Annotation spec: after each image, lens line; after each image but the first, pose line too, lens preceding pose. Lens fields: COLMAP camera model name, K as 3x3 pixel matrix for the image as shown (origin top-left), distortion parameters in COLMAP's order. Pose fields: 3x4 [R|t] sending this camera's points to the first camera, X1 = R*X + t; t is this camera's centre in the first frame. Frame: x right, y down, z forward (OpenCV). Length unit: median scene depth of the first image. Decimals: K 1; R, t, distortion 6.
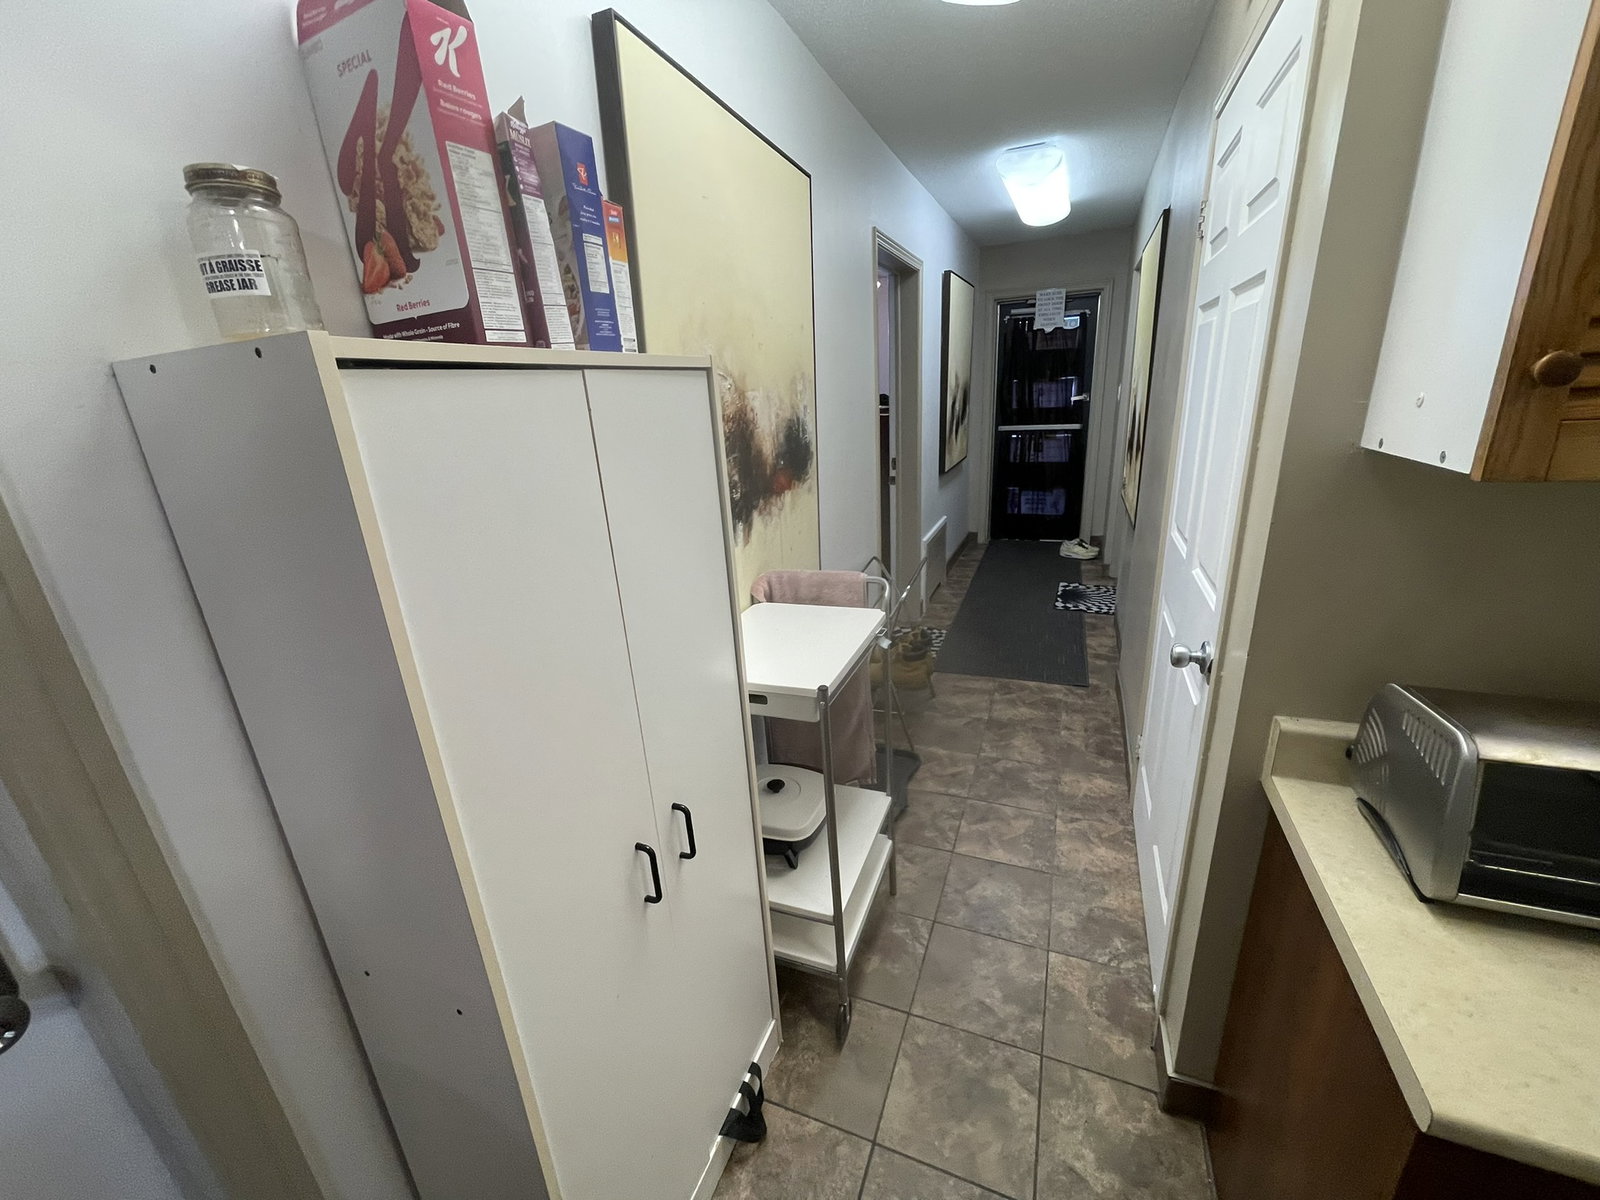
lens RADIAL K [[643.8, 0, 790.3], [0, 643.8, 607.8], [0, 0, 1]] dist [-0.000094, -0.003095]
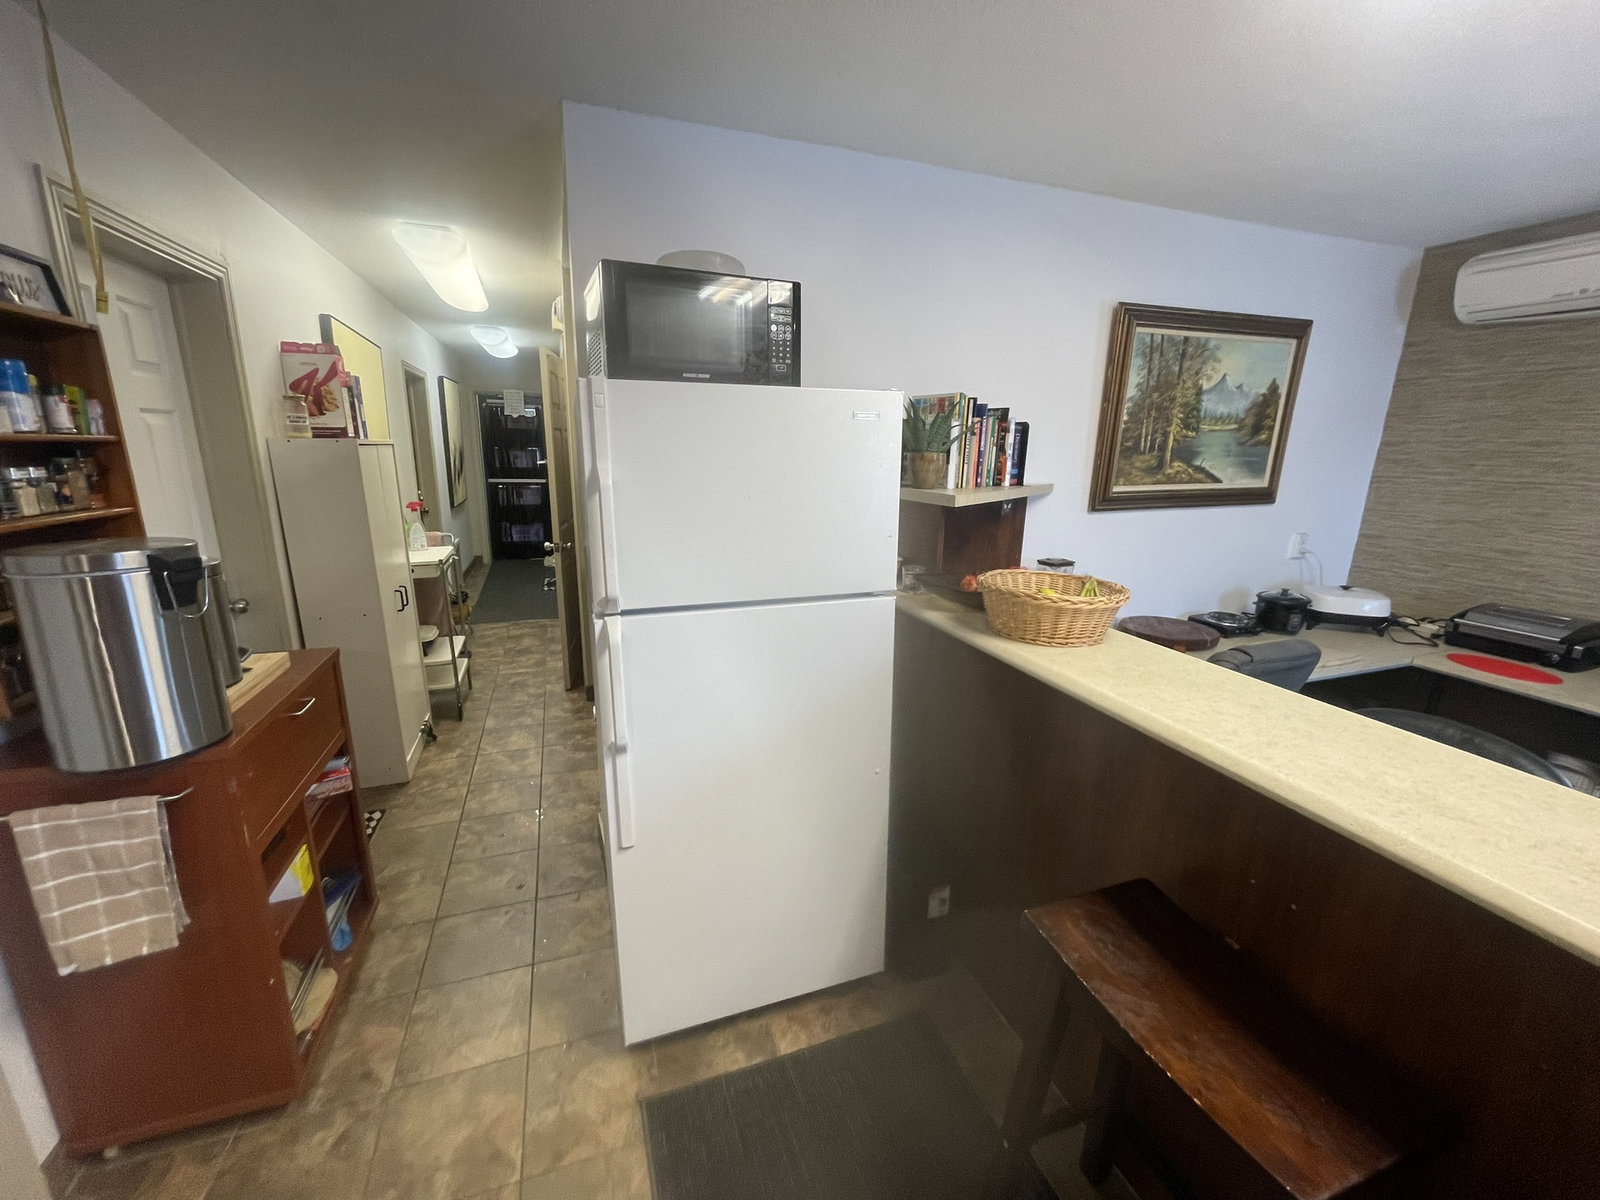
lens RADIAL K [[643.8, 0, 791.3], [0, 643.8, 599.2], [0, 0, 1]] dist [-0.000094, -0.003095]
pose [[0.735630, -0.087665, 0.671687, -0.294577], [0.157099, 0.986634, -0.043284, 0.267385], [-0.658915, 0.137363, 0.739569, -0.825385]]
